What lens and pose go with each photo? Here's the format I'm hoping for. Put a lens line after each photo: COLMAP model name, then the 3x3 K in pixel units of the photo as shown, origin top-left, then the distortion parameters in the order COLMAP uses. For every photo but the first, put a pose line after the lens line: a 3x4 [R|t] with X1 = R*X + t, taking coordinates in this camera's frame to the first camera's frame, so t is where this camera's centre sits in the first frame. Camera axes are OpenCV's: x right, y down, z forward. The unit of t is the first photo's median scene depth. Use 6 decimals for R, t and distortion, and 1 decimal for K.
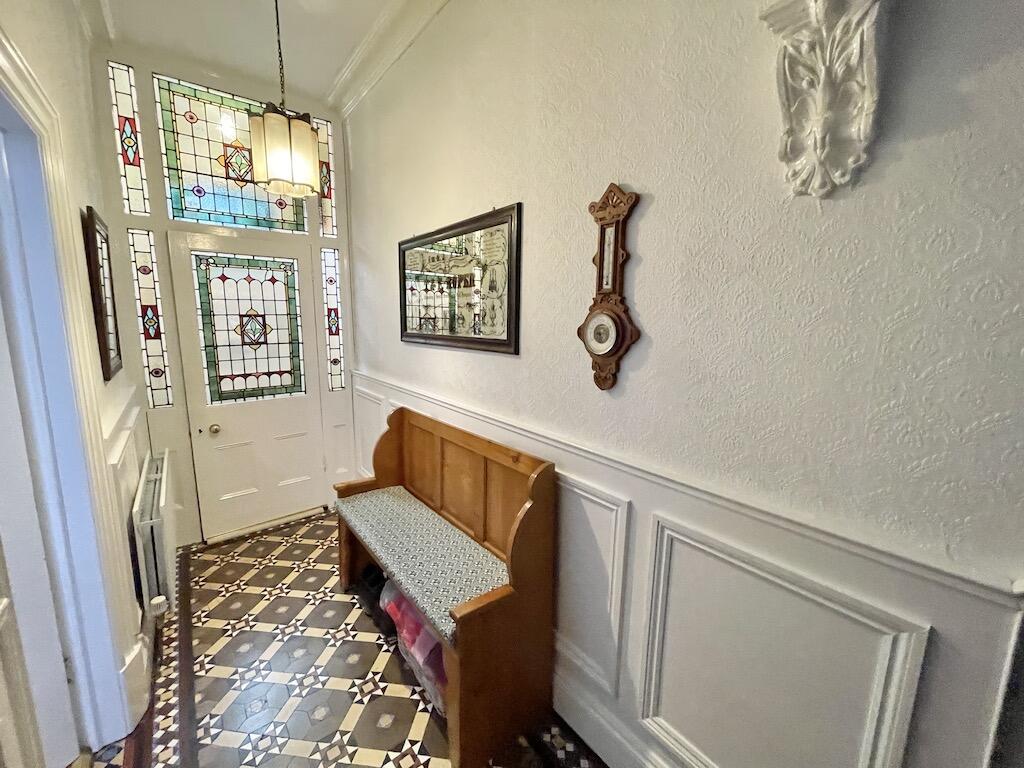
lens RADIAL K [[410.2, 0, 505.0], [0, 410.2, 382.5], [0, 0, 1]] dist [-0.005752, 0.001993]
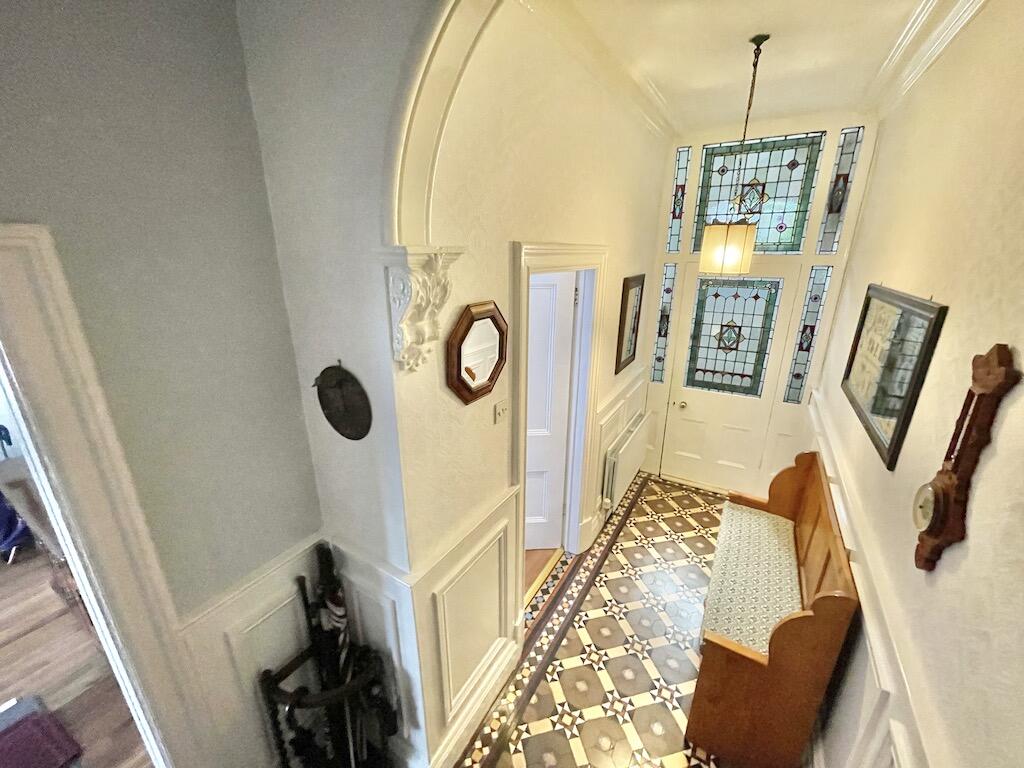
lens RADIAL K [[410.2, 0, 516.3], [0, 410.2, 382.7], [0, 0, 1]] dist [-0.005752, 0.001993]
pose [[0.373836, 0.278168, -0.884799, 0.271946], [-0.150555, 0.959514, 0.238046, -0.201601], [0.915194, 0.044220, 0.400580, -0.061438]]
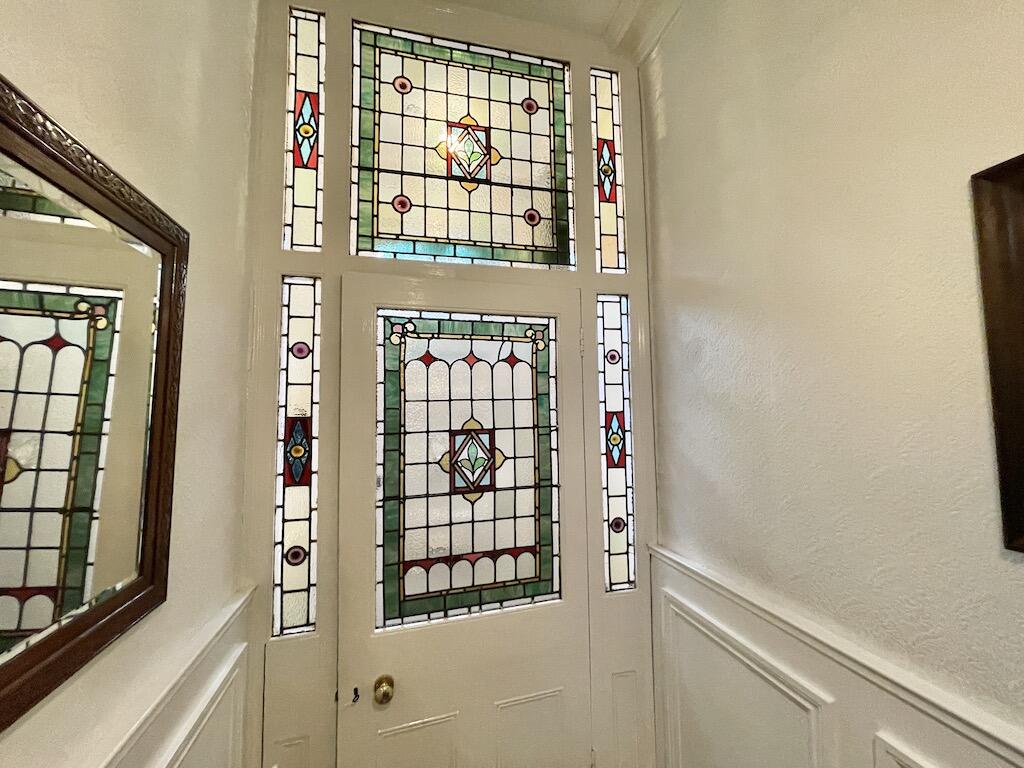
lens RADIAL K [[410.2, 0, 506.7], [0, 410.2, 380.1], [0, 0, 1]] dist [-0.005752, 0.001993]
pose [[0.918130, -0.053197, -0.392693, -0.396108], [-0.039100, 0.973952, -0.223356, -0.119416], [0.394347, 0.220424, 0.892135, 0.584286]]
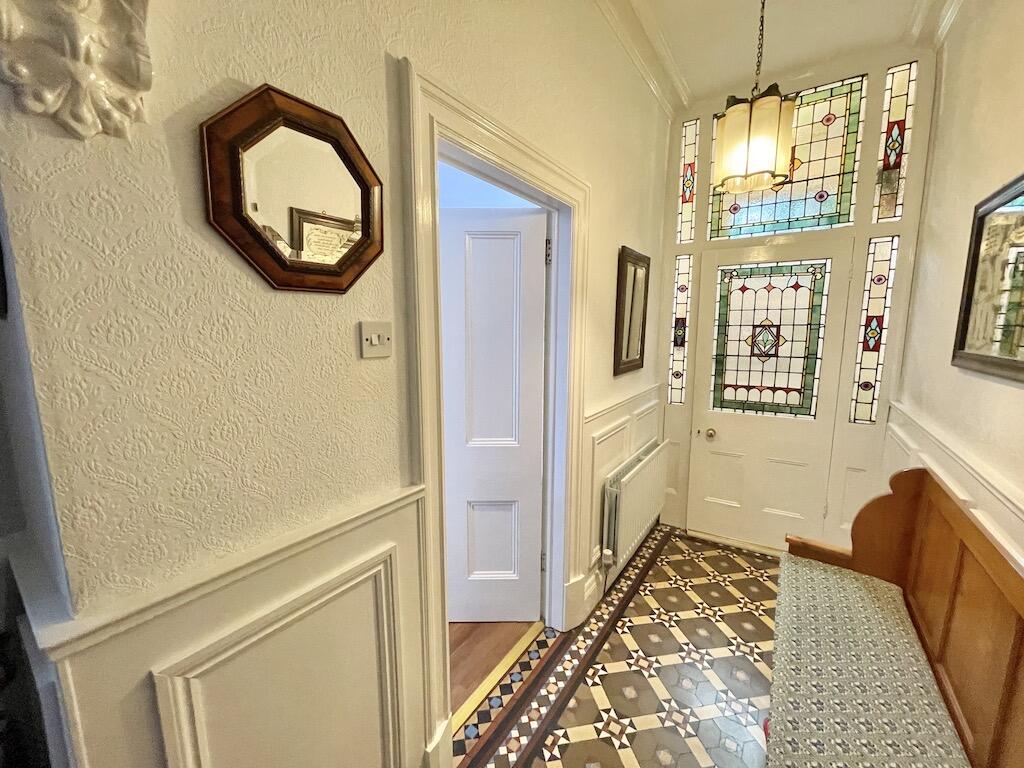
lens RADIAL K [[410.2, 0, 511.5], [0, 410.2, 382.7], [0, 0, 1]] dist [-0.005752, 0.001993]
pose [[0.307040, 0.123087, -0.943703, 0.115950], [-0.147471, 0.985777, 0.080593, -0.024215], [0.940201, 0.114424, 0.320825, 0.160640]]
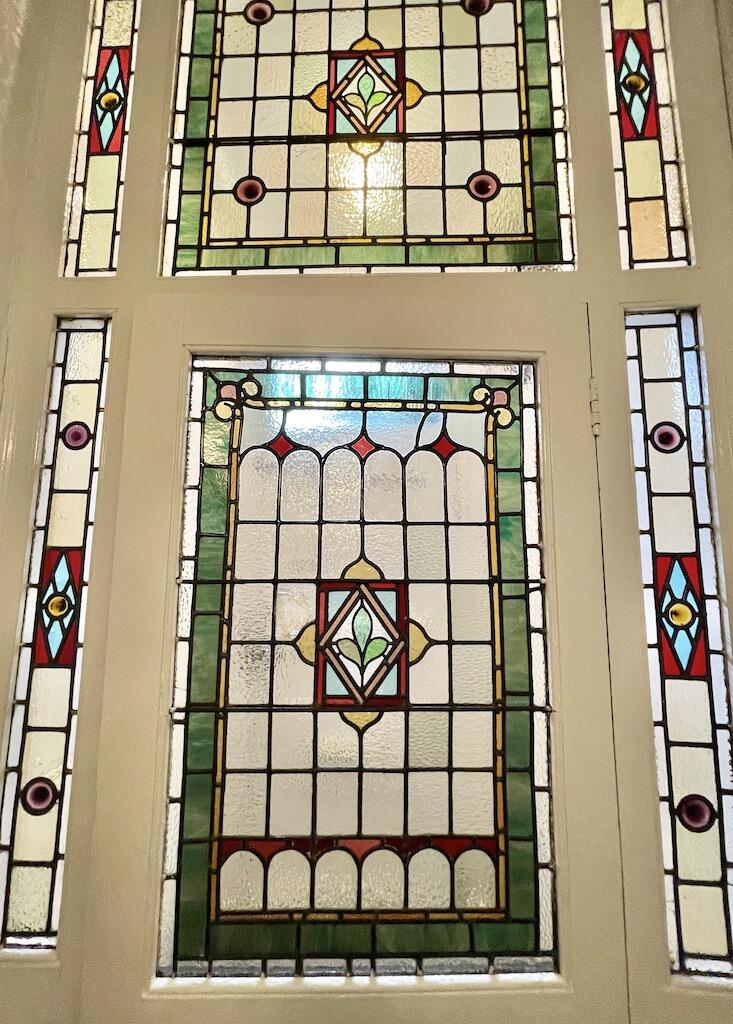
lens RADIAL K [[365.1, 0, 360.1], [0, 365.1, 521.6], [0, 0, 1]] dist [-0.005494, 0.000352]
pose [[0.778941, -0.075326, -0.622557, -0.492771], [-0.104631, 0.963232, -0.247459, -0.150047], [0.618307, 0.257895, 0.742420, 0.851112]]
